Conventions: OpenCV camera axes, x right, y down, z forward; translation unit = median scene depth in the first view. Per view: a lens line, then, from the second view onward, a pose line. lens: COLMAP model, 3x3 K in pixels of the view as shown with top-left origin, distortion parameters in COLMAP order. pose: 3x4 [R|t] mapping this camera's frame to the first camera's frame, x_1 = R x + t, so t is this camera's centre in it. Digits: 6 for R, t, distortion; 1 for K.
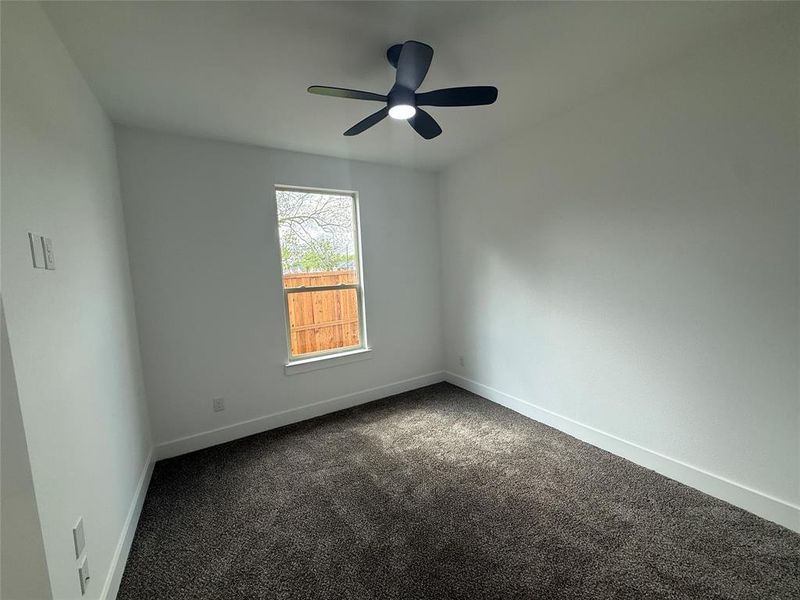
lens RADIAL K [[321.2, 0, 397.9], [0, 321.2, 306.0], [0, 0, 1]] dist [0.001609, -0.000783]
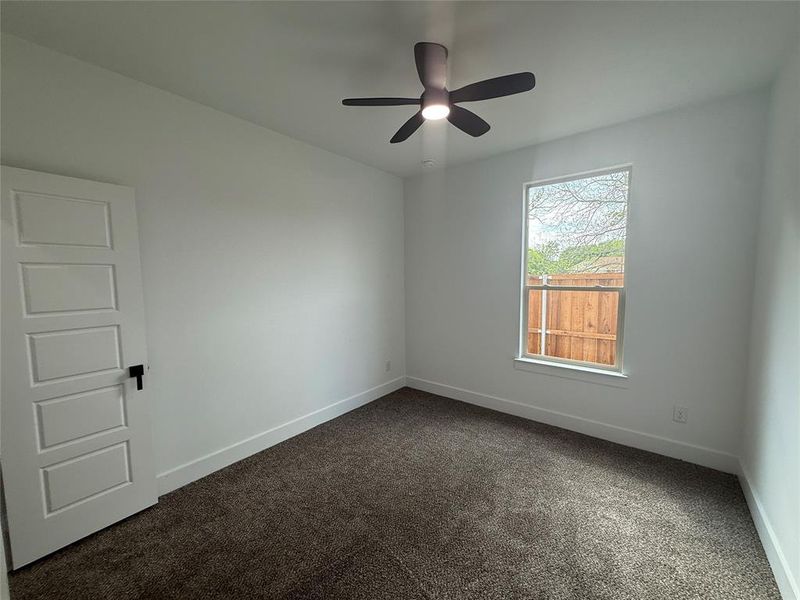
lens RADIAL K [[321.2, 0, 395.7], [0, 321.2, 306.0], [0, 0, 1]] dist [0.001609, -0.000783]
pose [[0.316683, 0.137630, -0.938493, 0.453372], [-0.103437, 0.988528, 0.110064, -0.055496], [0.942875, 0.062219, 0.327286, 0.263653]]
